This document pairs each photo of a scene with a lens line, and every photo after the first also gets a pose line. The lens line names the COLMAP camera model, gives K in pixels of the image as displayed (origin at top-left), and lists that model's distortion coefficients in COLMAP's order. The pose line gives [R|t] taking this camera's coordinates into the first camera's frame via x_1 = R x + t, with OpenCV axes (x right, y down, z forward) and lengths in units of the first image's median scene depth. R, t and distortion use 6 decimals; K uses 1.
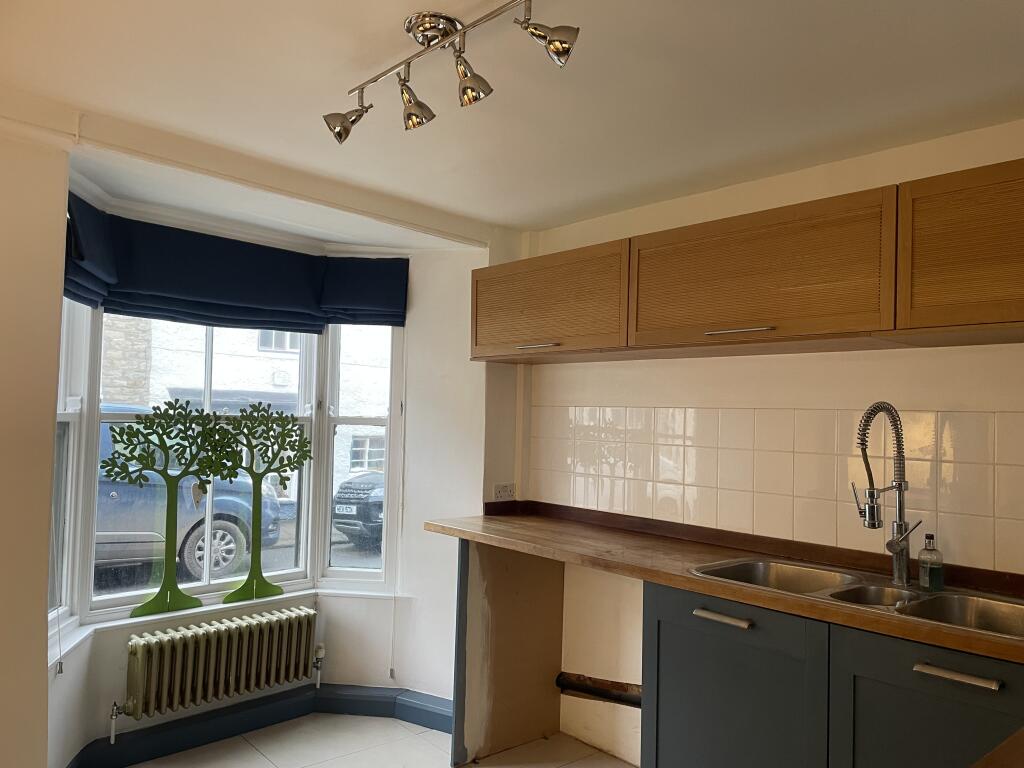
lens RADIAL K [[770.0, 0, 514.0], [0, 770.0, 396.0], [0, 0, 1]] dist [0.021546, -0.002551]
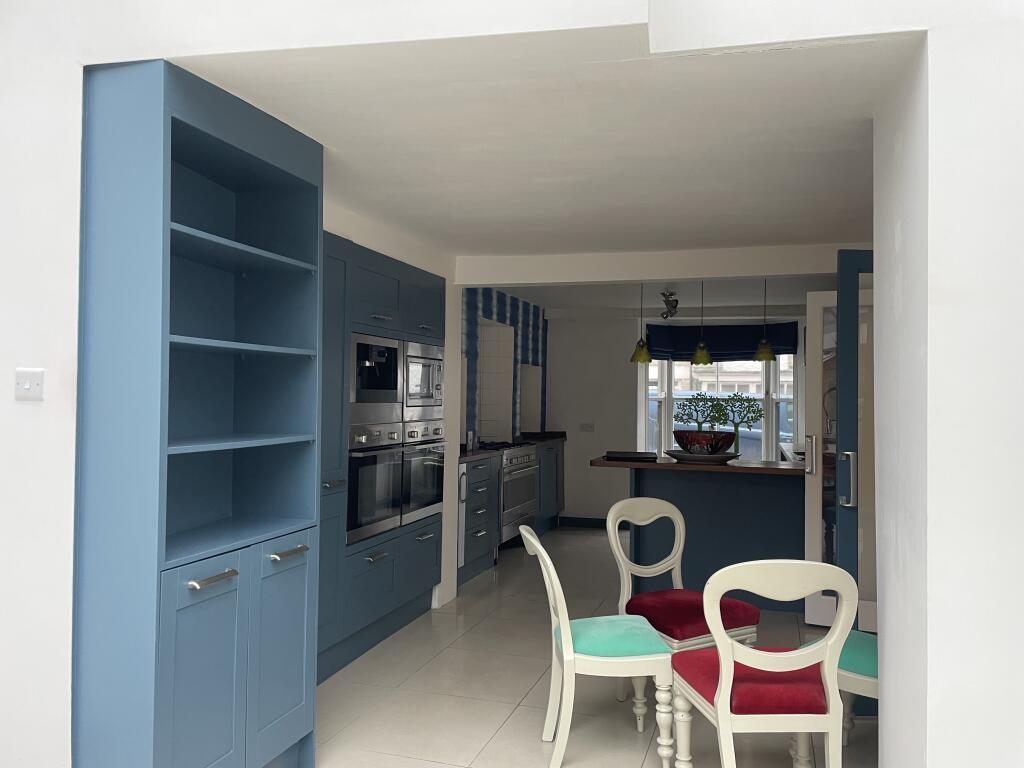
lens RADIAL K [[770.0, 0, 514.0], [0, 770.0, 396.0], [0, 0, 1]] dist [0.021546, -0.002551]
pose [[0.489172, -0.013922, -0.872076, 1.531588], [0.029600, 0.999562, 0.000646, -0.003059], [0.871685, -0.026129, 0.489370, -0.809837]]
